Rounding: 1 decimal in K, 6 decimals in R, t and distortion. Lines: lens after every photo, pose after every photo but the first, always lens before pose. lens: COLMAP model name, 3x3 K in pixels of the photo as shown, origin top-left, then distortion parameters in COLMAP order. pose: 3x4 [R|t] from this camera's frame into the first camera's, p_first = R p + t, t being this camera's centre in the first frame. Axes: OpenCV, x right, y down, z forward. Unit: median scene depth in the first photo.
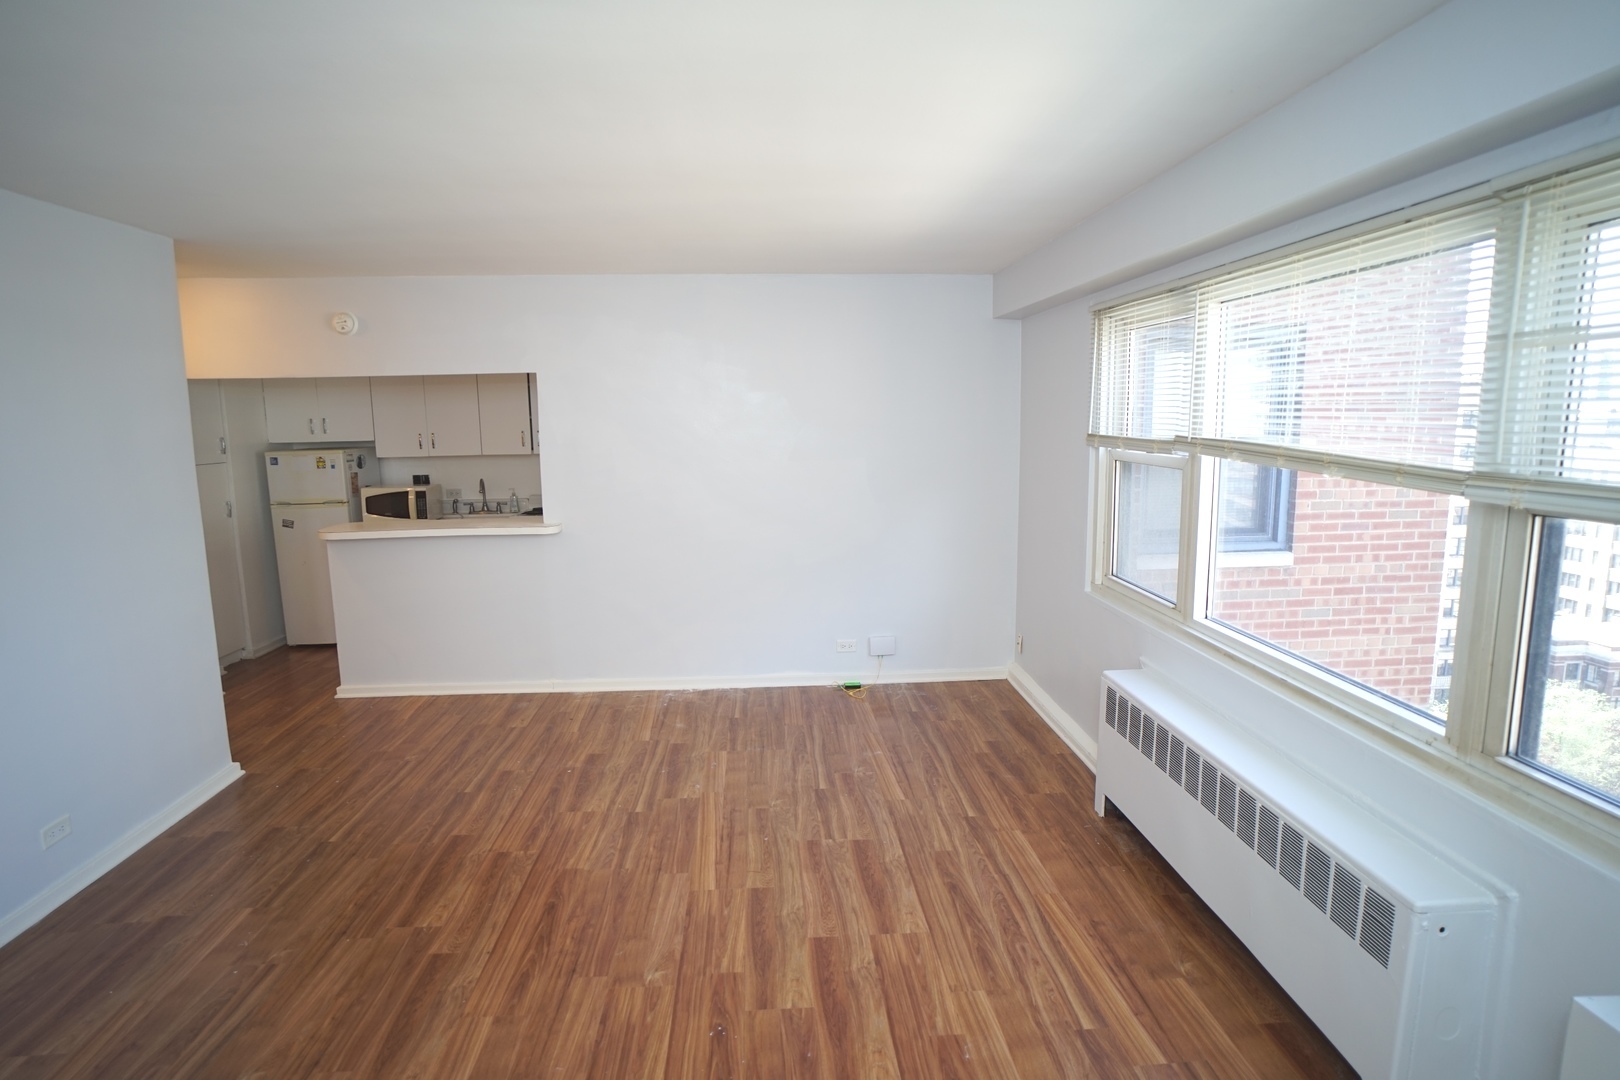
lens RADIAL K [[845.2, 0, 810.0], [0, 845.2, 536.5], [0, 0, 1]] dist [-0.035423, 0.008452]
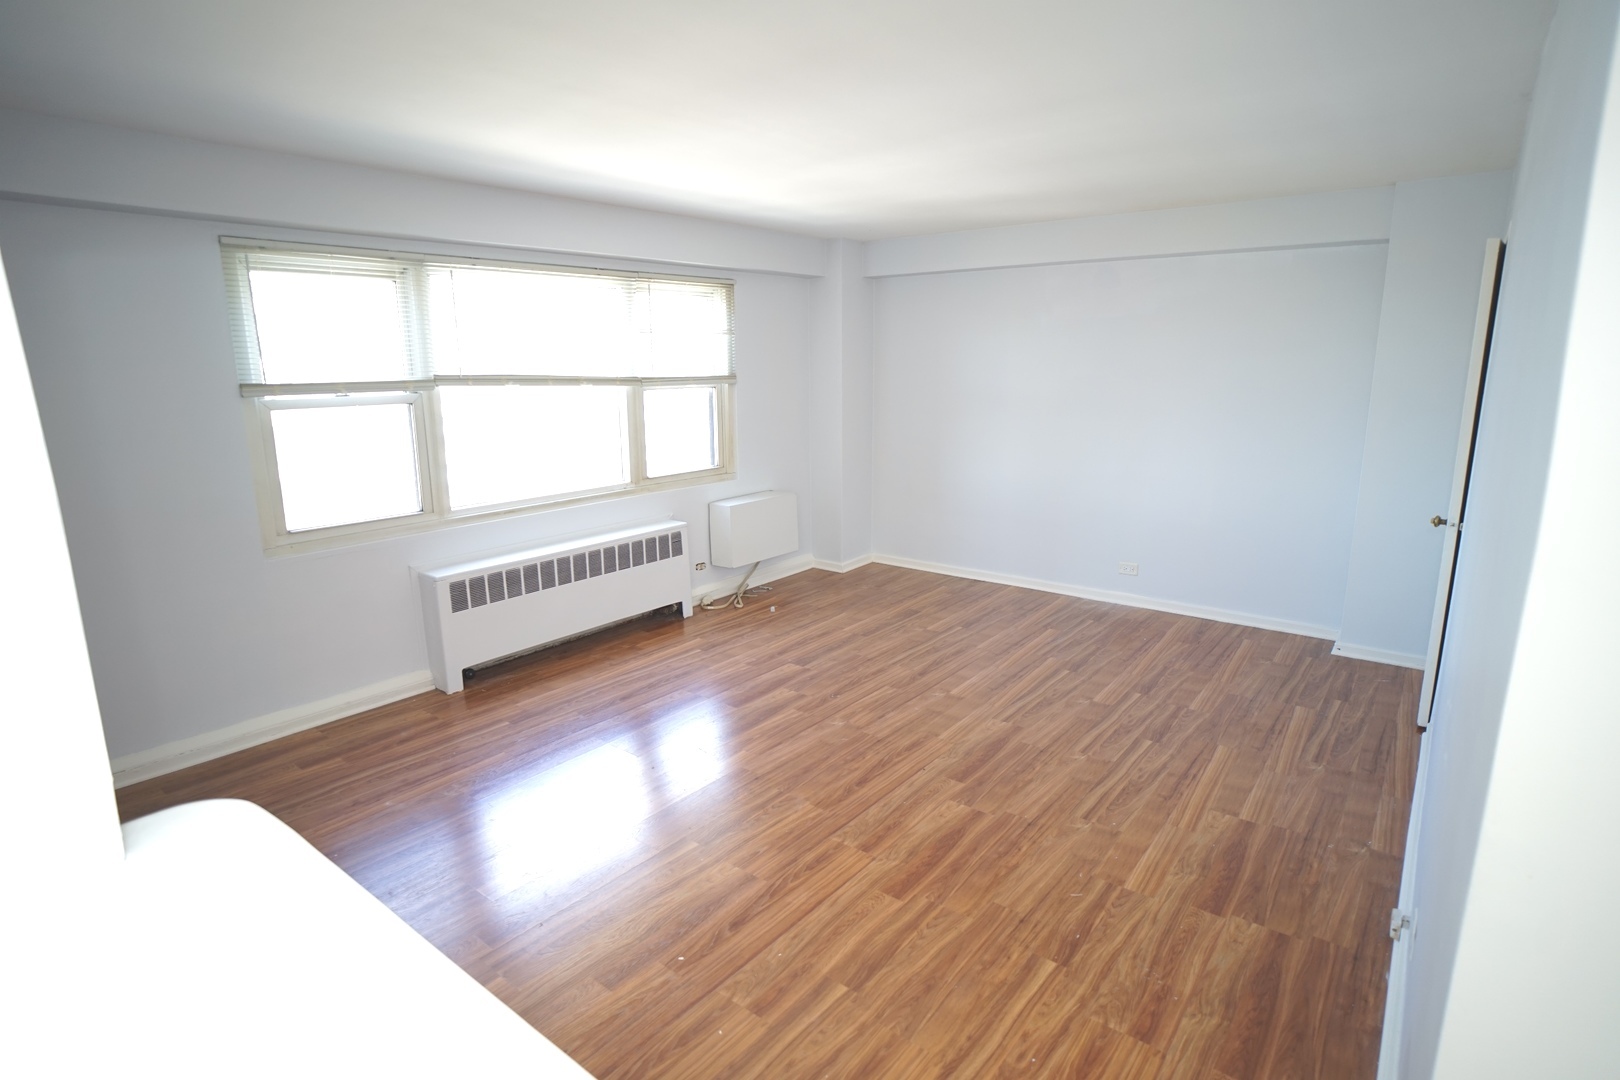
lens RADIAL K [[845.2, 0, 802.4], [0, 845.2, 539.4], [0, 0, 1]] dist [-0.035423, 0.008452]
pose [[-0.741675, -0.120475, 0.659852, -1.124303], [0.115314, 0.946190, 0.302368, -0.262155], [-0.660773, 0.300349, -0.687873, 2.027070]]
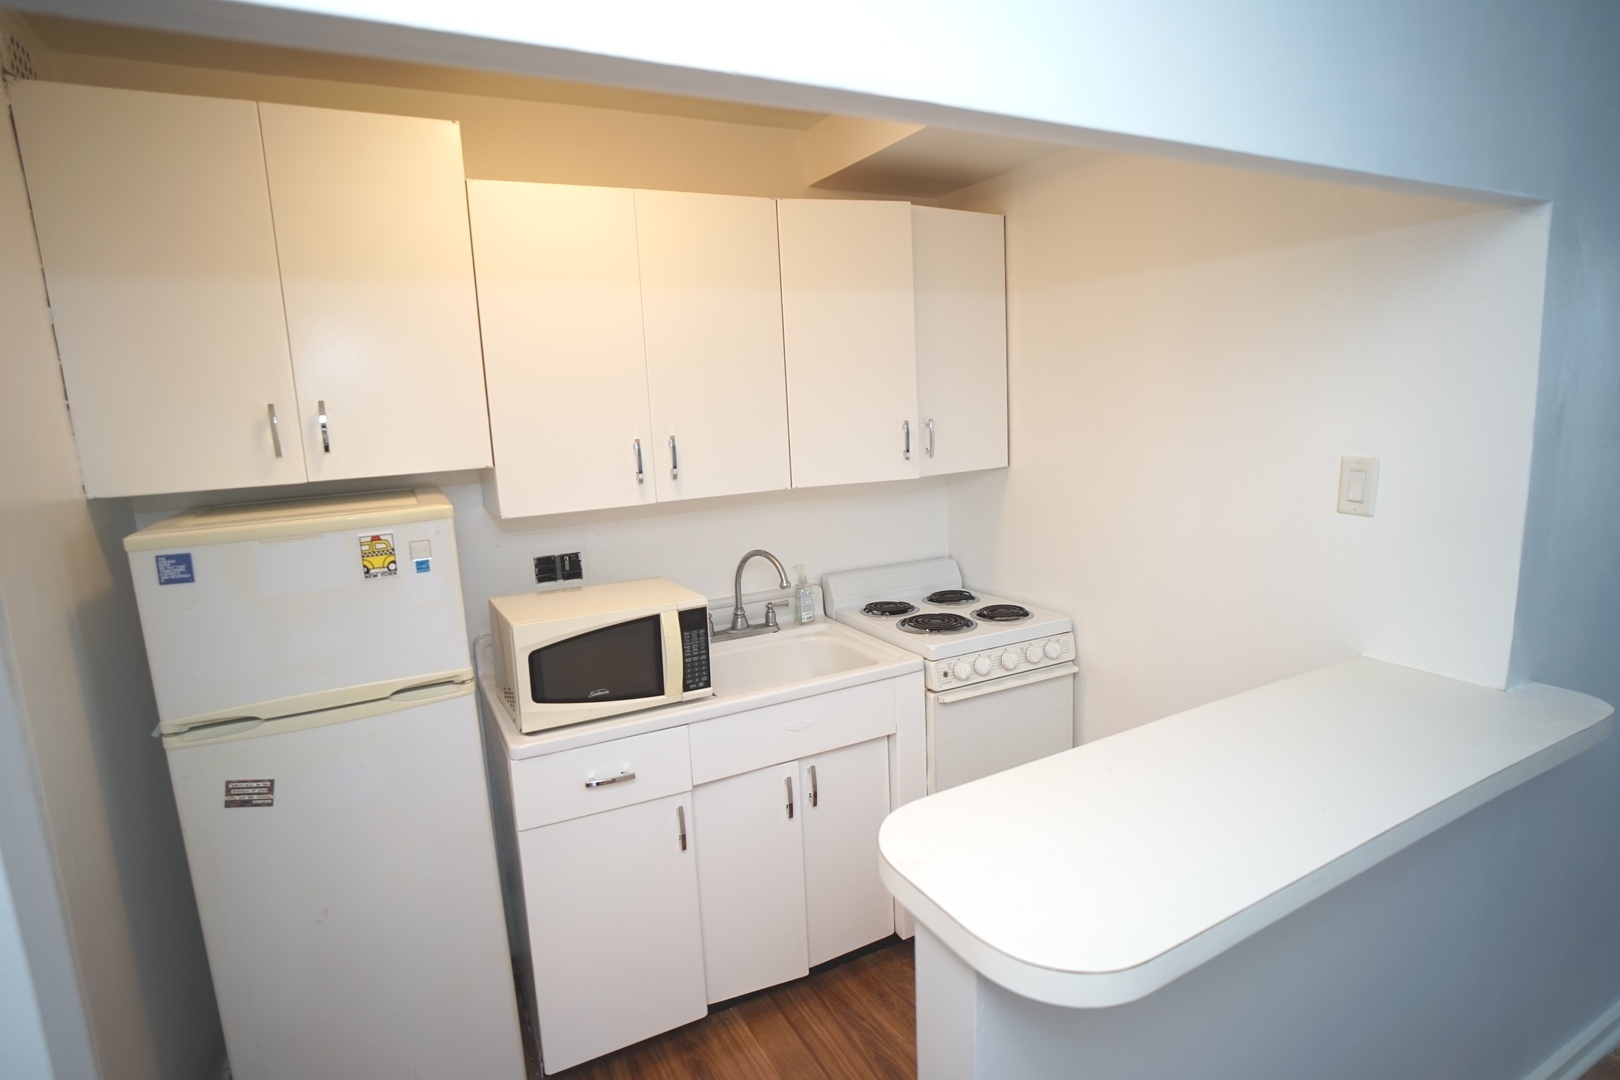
lens RADIAL K [[845.2, 0, 818.0], [0, 845.2, 538.8], [0, 0, 1]] dist [-0.035423, 0.008452]
pose [[0.912949, -0.092006, 0.397567, -0.080991], [0.087946, 0.995718, 0.028479, -0.012889], [-0.398484, 0.008964, 0.917131, 0.098904]]
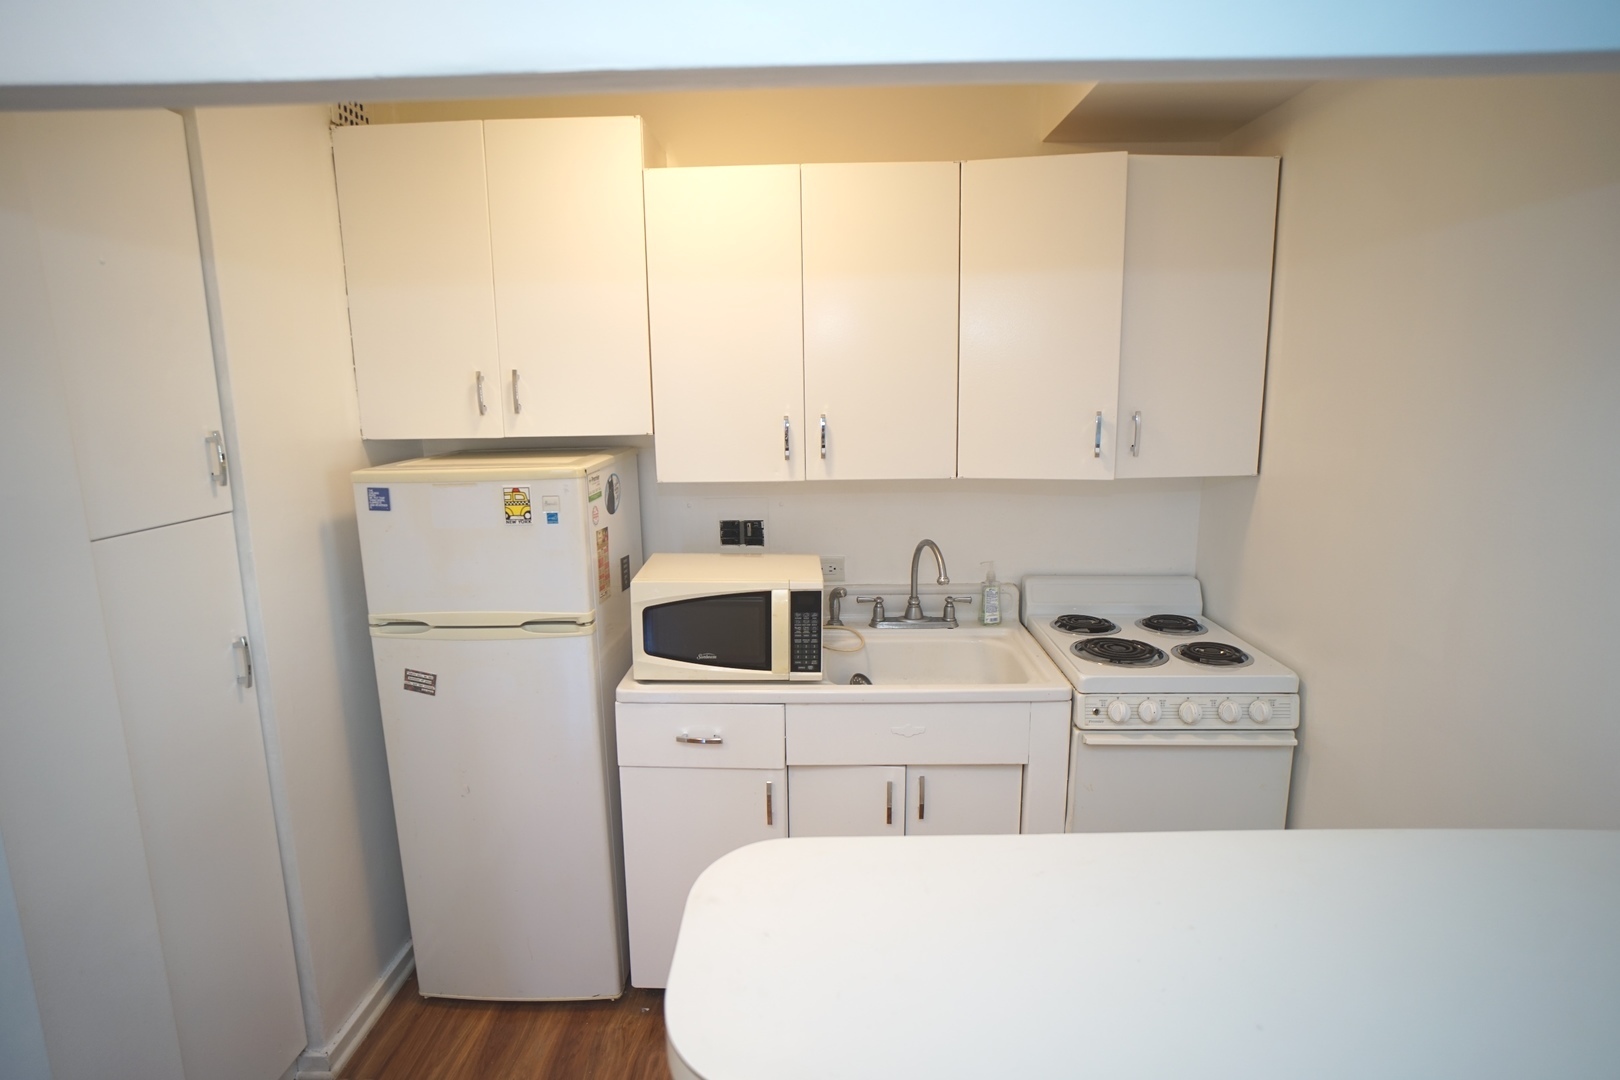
lens RADIAL K [[845.2, 0, 808.8], [0, 845.2, 535.2], [0, 0, 1]] dist [-0.035423, 0.008452]
pose [[0.995700, 0.019047, -0.090656, -0.063748], [-0.015059, 0.998897, 0.044473, -0.013459], [0.091403, -0.042916, 0.994889, 0.098564]]
